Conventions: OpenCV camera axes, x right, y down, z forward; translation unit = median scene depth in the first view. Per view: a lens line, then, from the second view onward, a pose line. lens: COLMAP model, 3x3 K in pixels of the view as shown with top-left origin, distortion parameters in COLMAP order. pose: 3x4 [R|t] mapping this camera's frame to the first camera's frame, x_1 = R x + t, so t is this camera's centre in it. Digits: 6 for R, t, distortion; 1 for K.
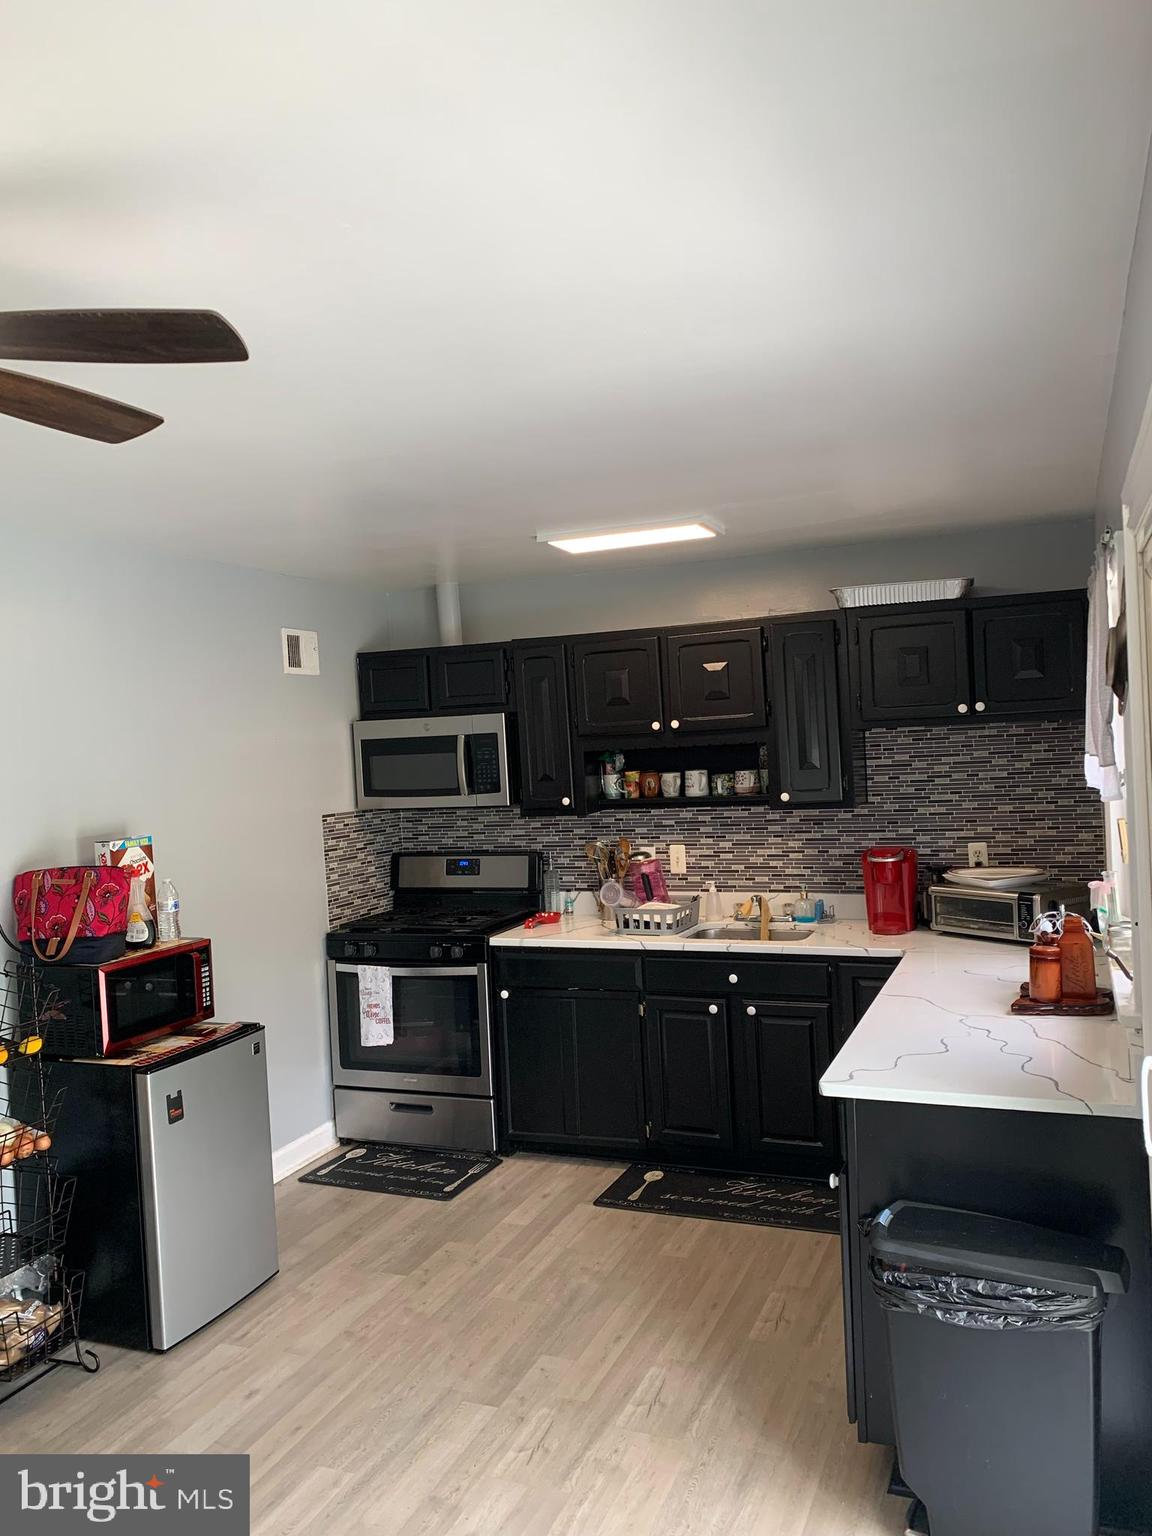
lens RADIAL K [[1180.6, 0, 587.0], [0, 1180.6, 737.0], [0, 0, 1]] dist [0.029539, -0.048523]
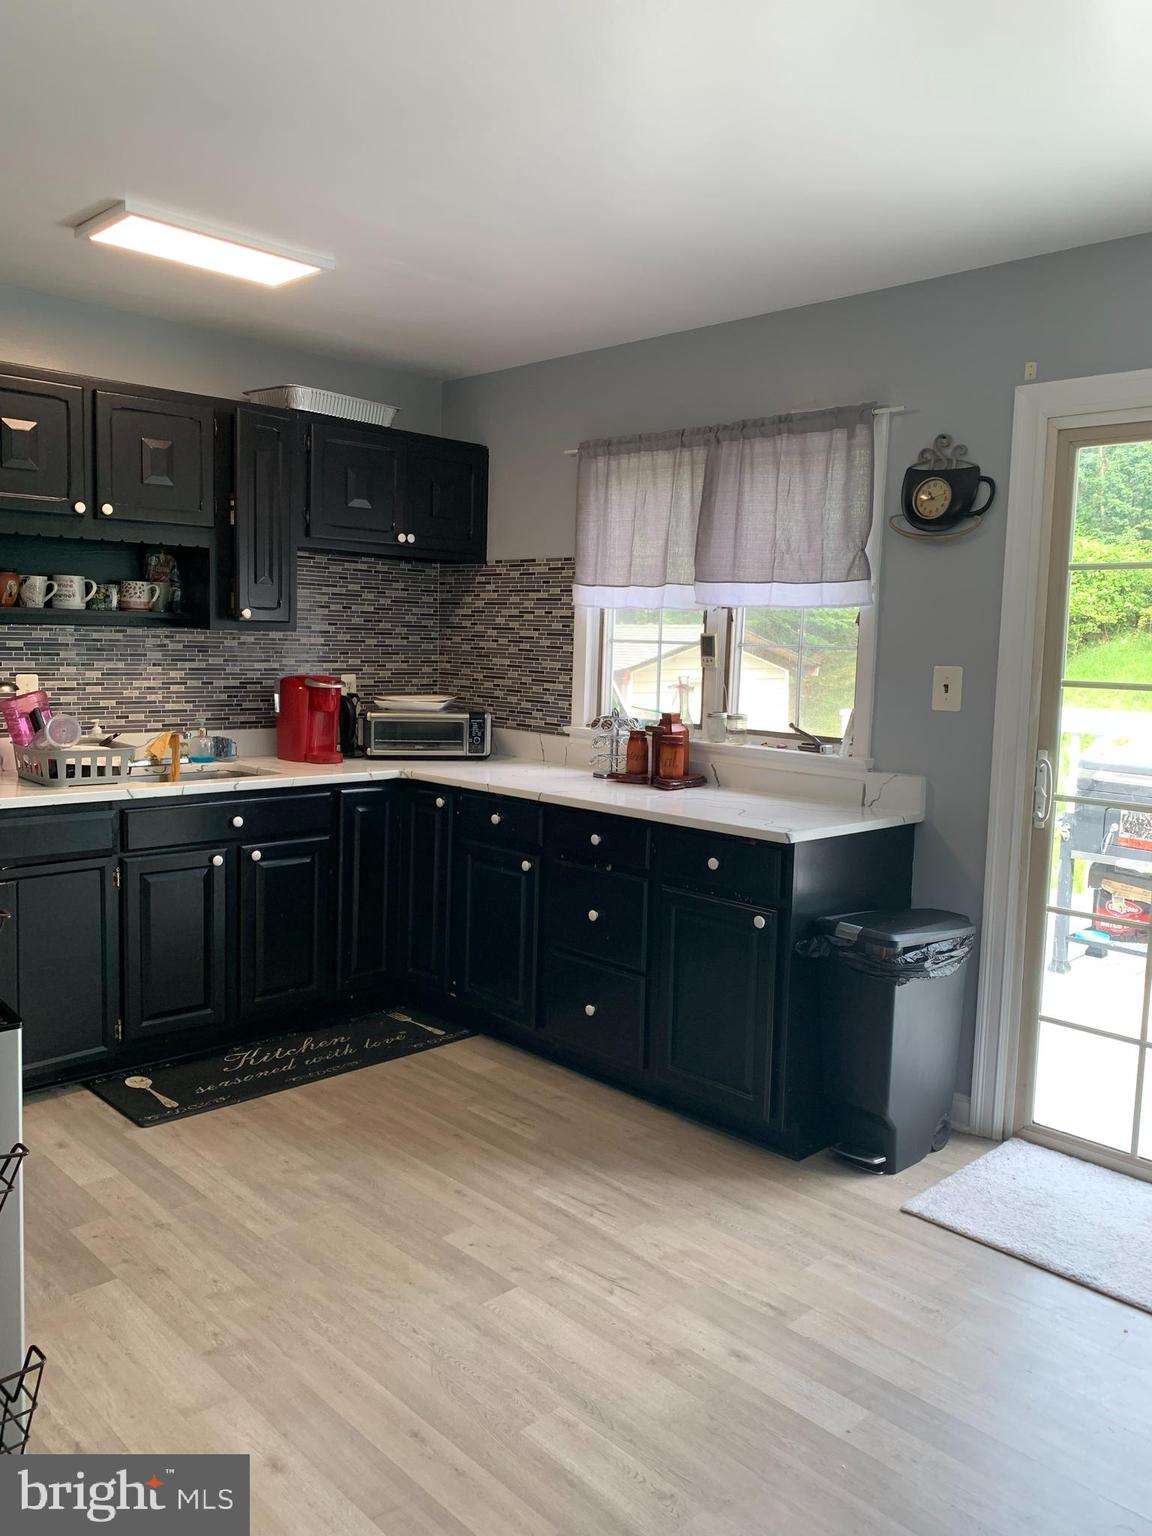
lens RADIAL K [[1180.6, 0, 573.5], [0, 1180.6, 741.7], [0, 0, 1]] dist [0.029539, -0.048523]
pose [[0.396133, -0.022707, 0.917912, -0.571462], [-0.050770, 0.997623, 0.046589, 0.097786], [-0.916788, -0.065057, 0.394039, 0.459144]]
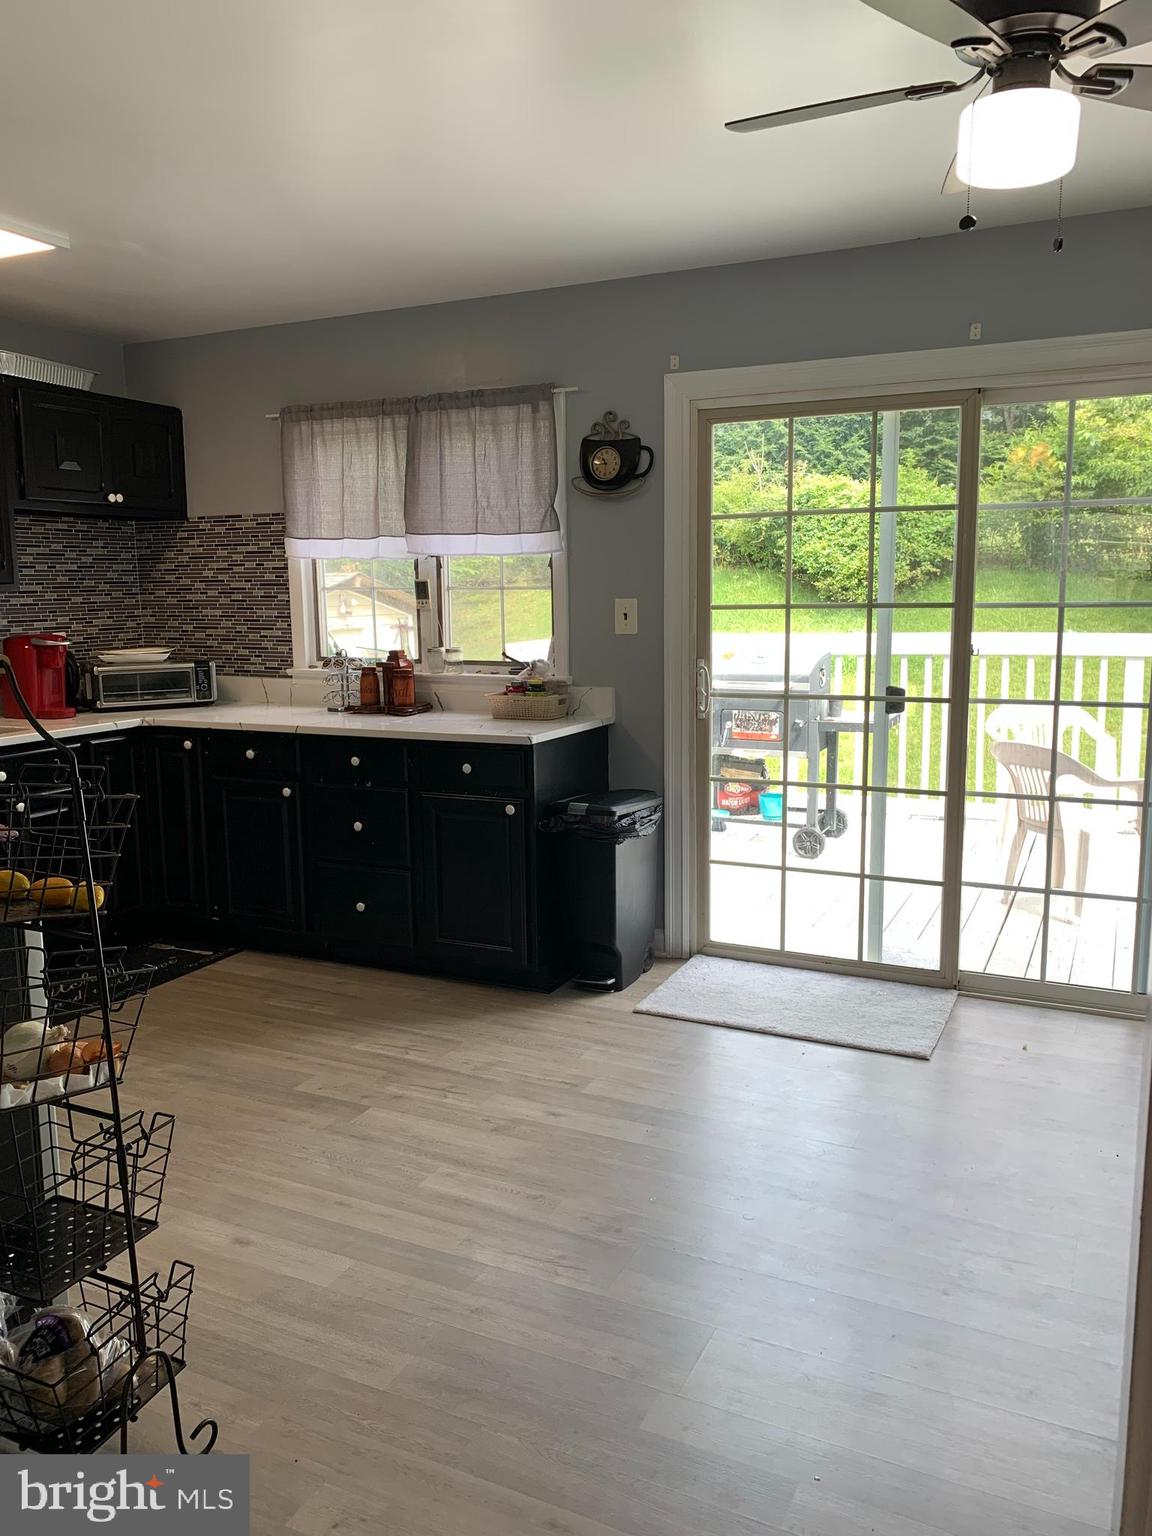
lens RADIAL K [[1180.6, 0, 585.6], [0, 1180.6, 763.1], [0, 0, 1]] dist [0.029539, -0.048523]
pose [[0.055611, -0.103545, 0.993069, -0.752695], [0.005185, 0.994625, 0.103416, 0.106722], [-0.998439, -0.000603, 0.055849, 0.523588]]
